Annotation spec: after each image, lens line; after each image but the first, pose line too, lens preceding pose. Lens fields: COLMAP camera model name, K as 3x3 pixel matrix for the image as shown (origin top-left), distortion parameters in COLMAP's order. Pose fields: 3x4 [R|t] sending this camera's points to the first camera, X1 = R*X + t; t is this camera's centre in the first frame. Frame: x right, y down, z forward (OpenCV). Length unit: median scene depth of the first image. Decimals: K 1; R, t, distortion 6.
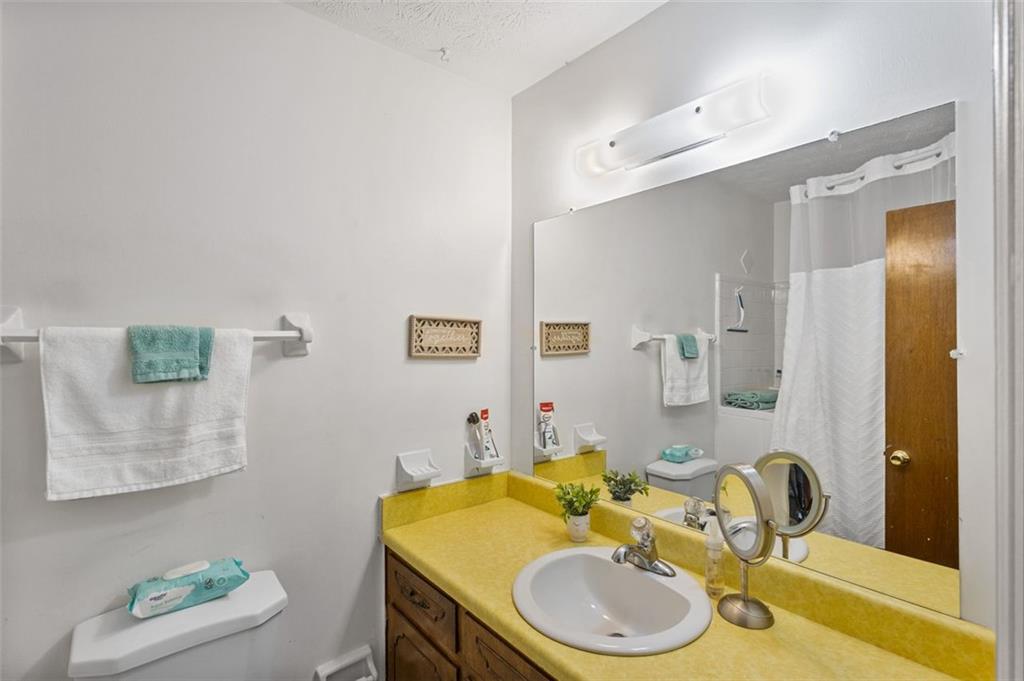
lens RADIAL K [[483.0, 0, 515.0], [0, 483.0, 340.8], [0, 0, 1]] dist [0.010190, -0.001281]
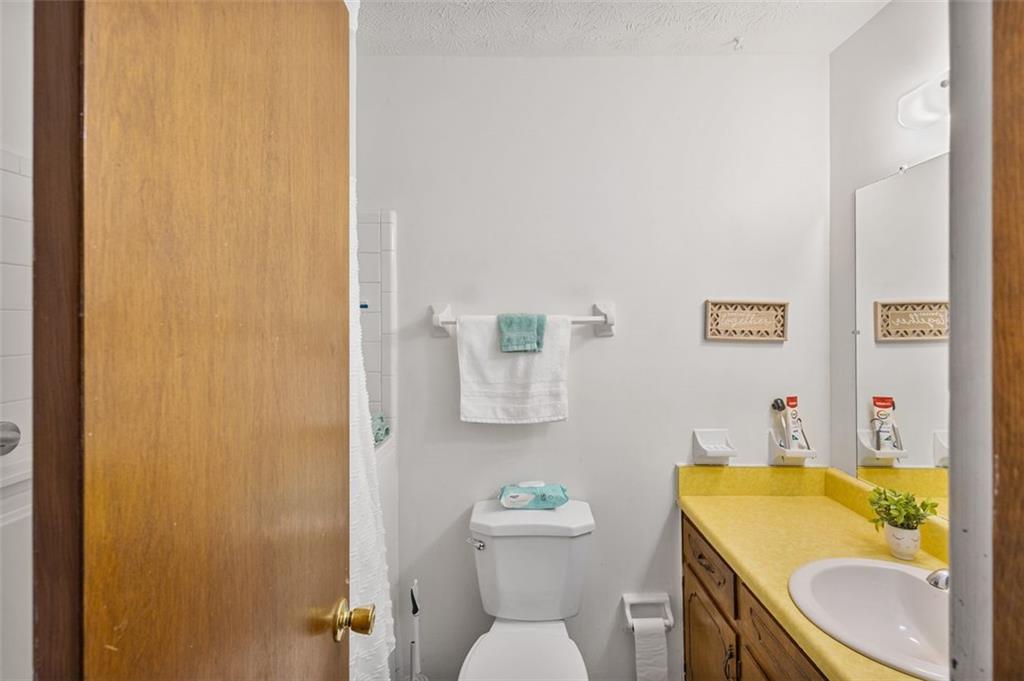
lens RADIAL K [[483.0, 0, 512.9], [0, 483.0, 335.0], [0, 0, 1]] dist [0.010190, -0.001281]
pose [[0.766706, 0.012627, -0.641874, 0.160245], [-0.000396, 0.999816, 0.019195, 0.003962], [0.641998, -0.014462, 0.766569, -0.100122]]
